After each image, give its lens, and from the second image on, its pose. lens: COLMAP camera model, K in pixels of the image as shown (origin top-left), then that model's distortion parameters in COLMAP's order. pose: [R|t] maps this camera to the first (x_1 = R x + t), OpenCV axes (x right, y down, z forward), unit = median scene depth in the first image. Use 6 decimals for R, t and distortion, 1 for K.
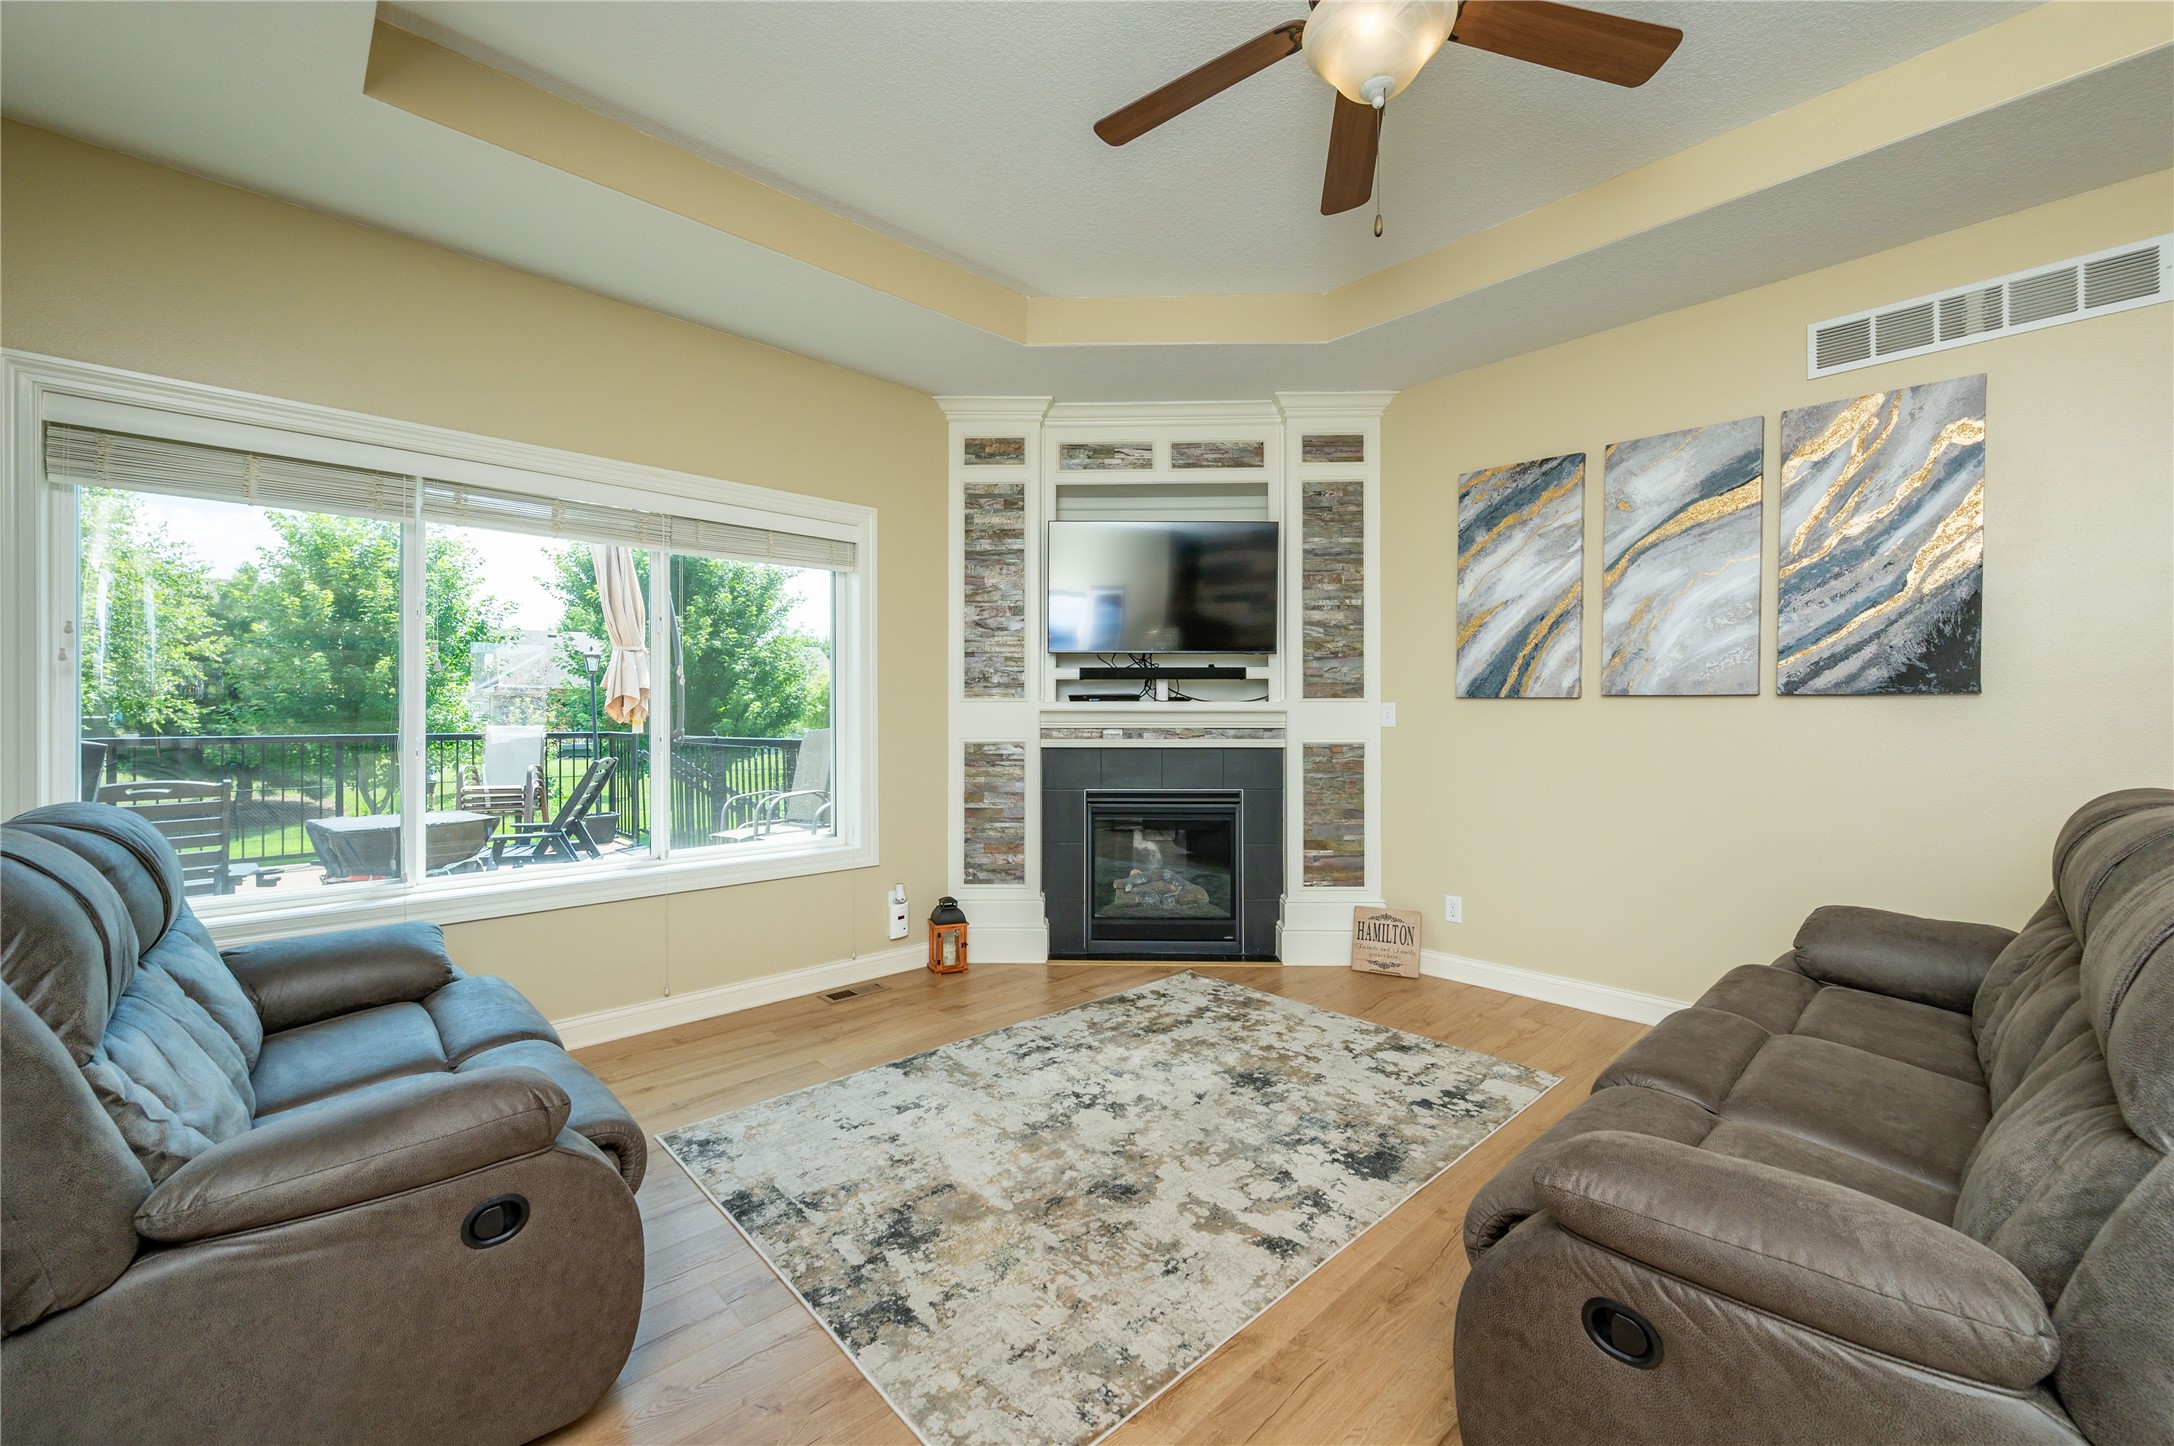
lens RADIAL K [[858.8, 0, 1112.6], [0, 858.8, 714.8], [0, 0, 1]] dist [-0.000296, -0.000379]
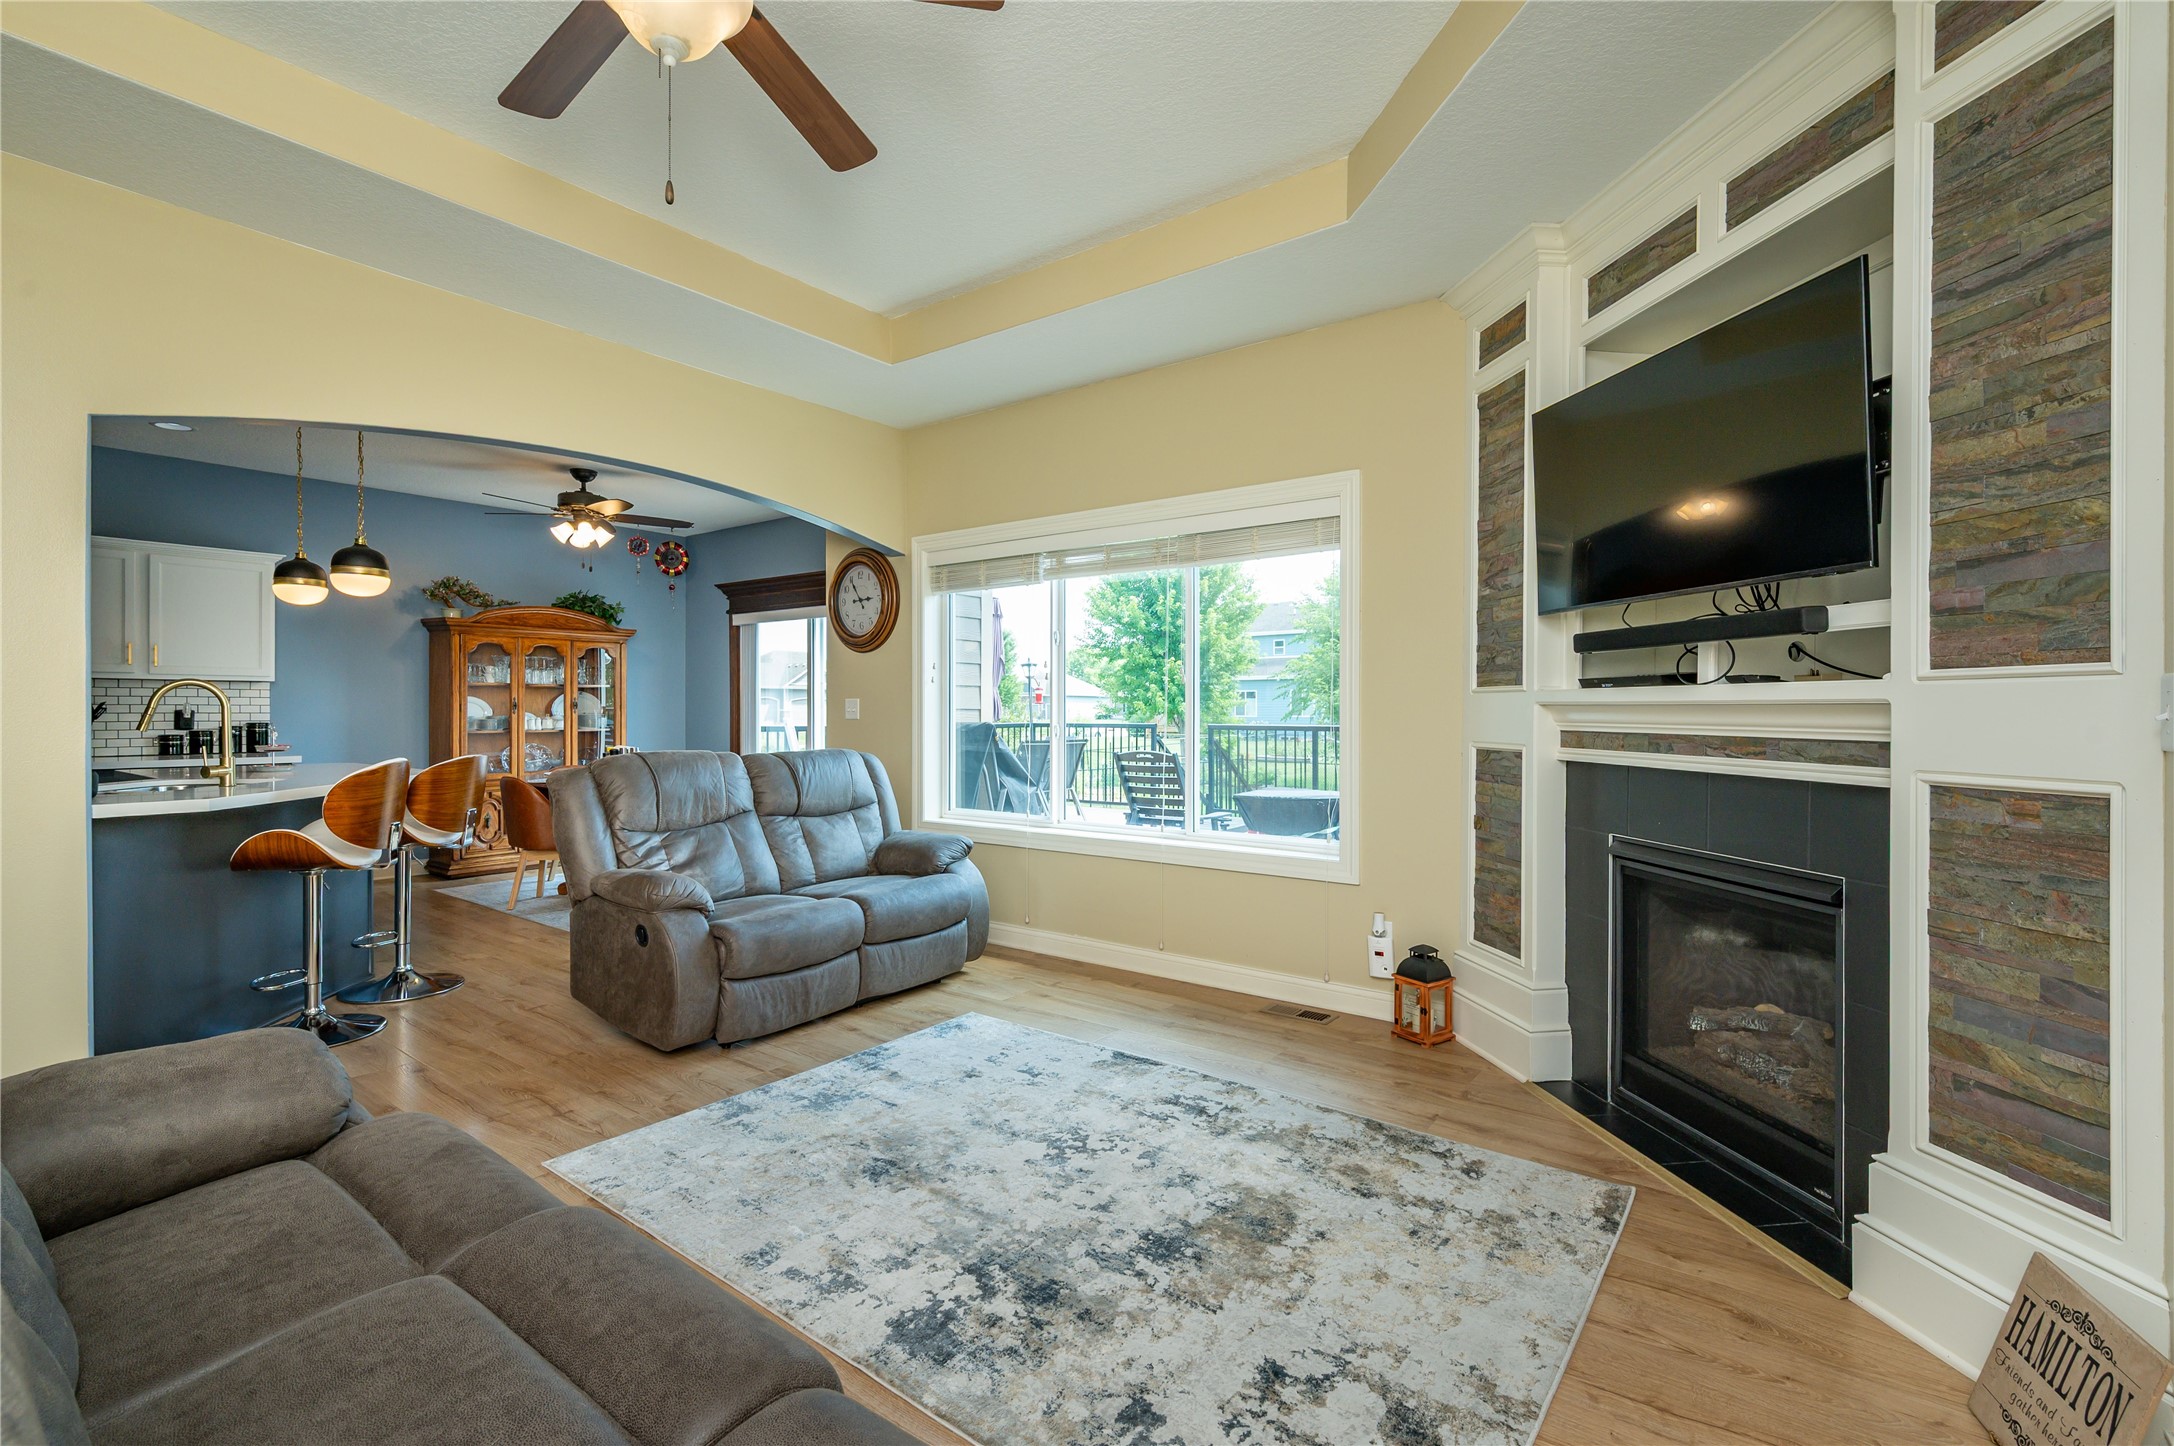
lens RADIAL K [[1000.6, 0, 1107.4], [0, 1000.6, 716.1], [0, 0, 1]] dist [-0.001105, 0.000134]
pose [[0.147927, 0.007339, -0.988971, 0.713652], [-0.000560, 0.999973, 0.007337, -0.001008], [0.988998, -0.000532, 0.147927, 0.634734]]
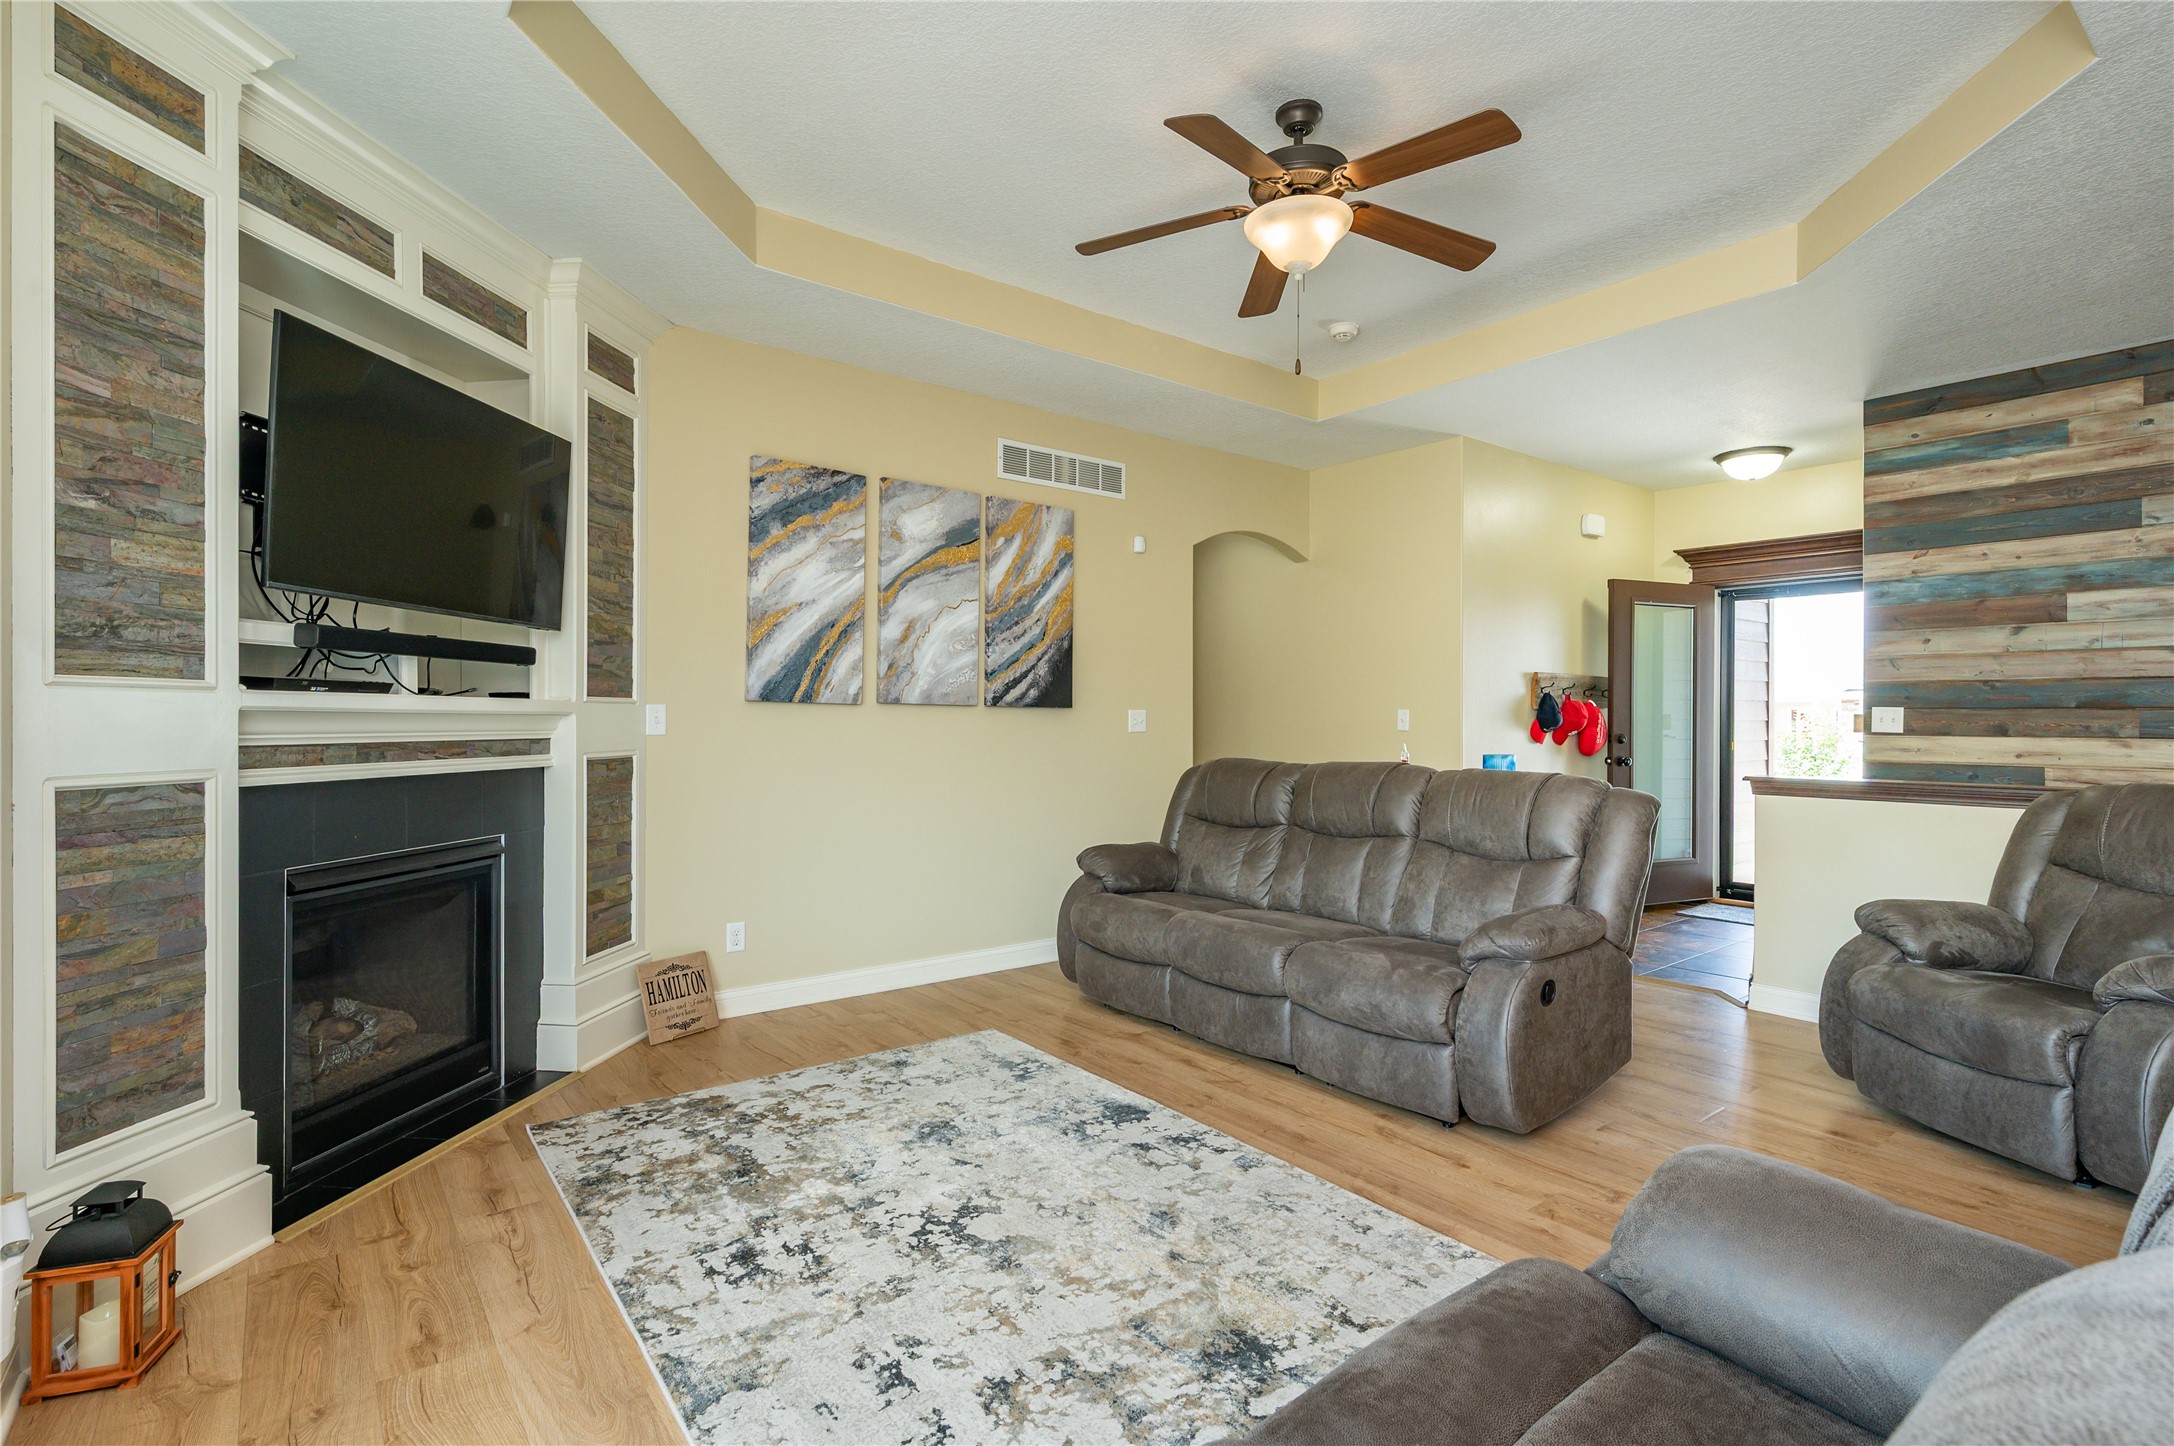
lens RADIAL K [[1000.6, 0, 1092.0], [0, 1000.6, 721.1], [0, 0, 1]] dist [-0.001105, 0.000134]
pose [[0.123794, 0.000894, 0.992307, -0.638368], [-0.004216, 0.999991, -0.000375, 0.000157], [-0.992299, -0.004137, 0.123797, 0.543669]]
